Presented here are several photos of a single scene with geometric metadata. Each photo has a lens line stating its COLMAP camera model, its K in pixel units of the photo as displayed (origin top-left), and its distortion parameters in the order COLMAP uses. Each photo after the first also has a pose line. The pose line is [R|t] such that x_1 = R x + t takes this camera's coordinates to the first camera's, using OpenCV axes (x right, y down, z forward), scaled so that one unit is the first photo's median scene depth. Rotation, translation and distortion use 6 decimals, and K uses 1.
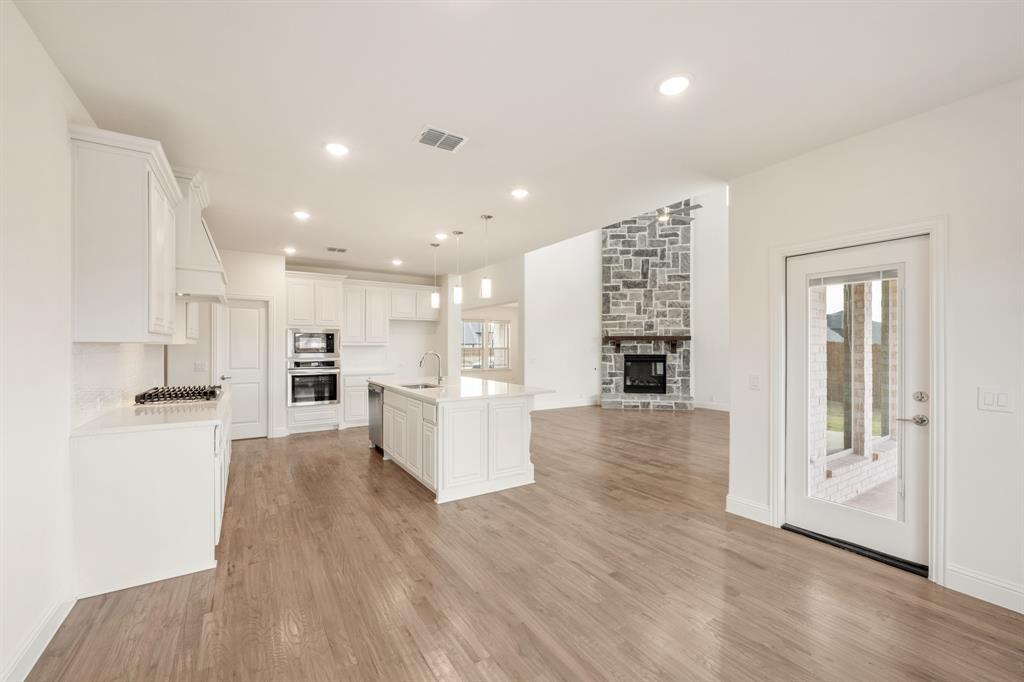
lens RADIAL K [[416.5, 0, 514.1], [0, 416.5, 345.3], [0, 0, 1]] dist [-0.001855, -0.000171]
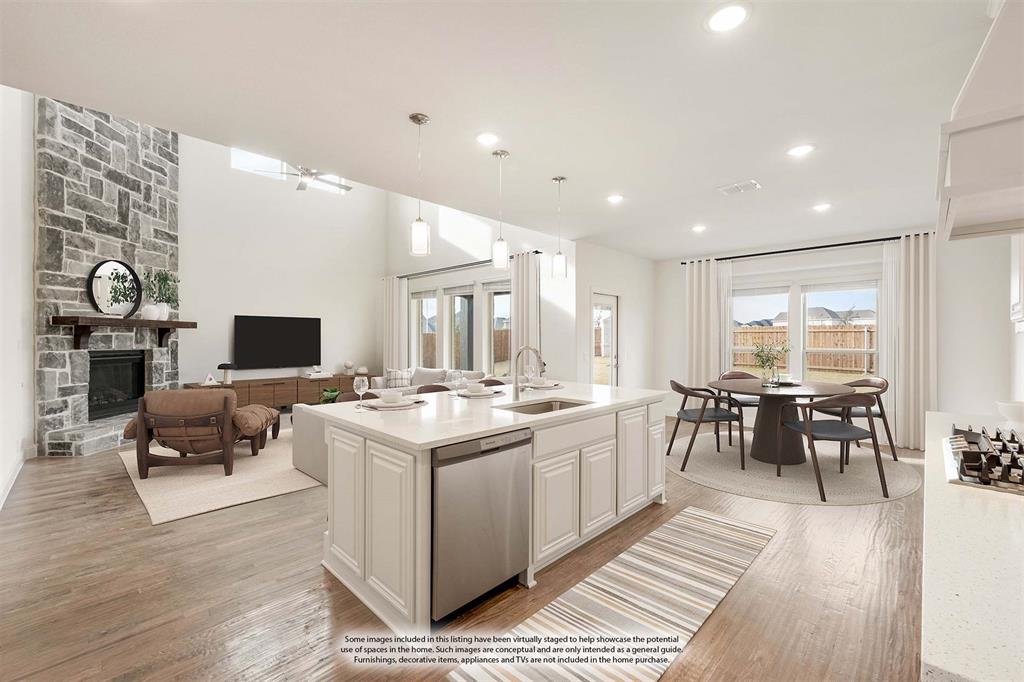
lens RADIAL K [[416.5, 0, 514.3], [0, 416.5, 339.3], [0, 0, 1]] dist [-0.001855, -0.000171]
pose [[-0.220858, -0.003705, 0.975299, -0.389625], [-0.003844, 0.999988, 0.002928, 0.002697], [-0.975299, -0.003102, -0.220869, 0.581088]]
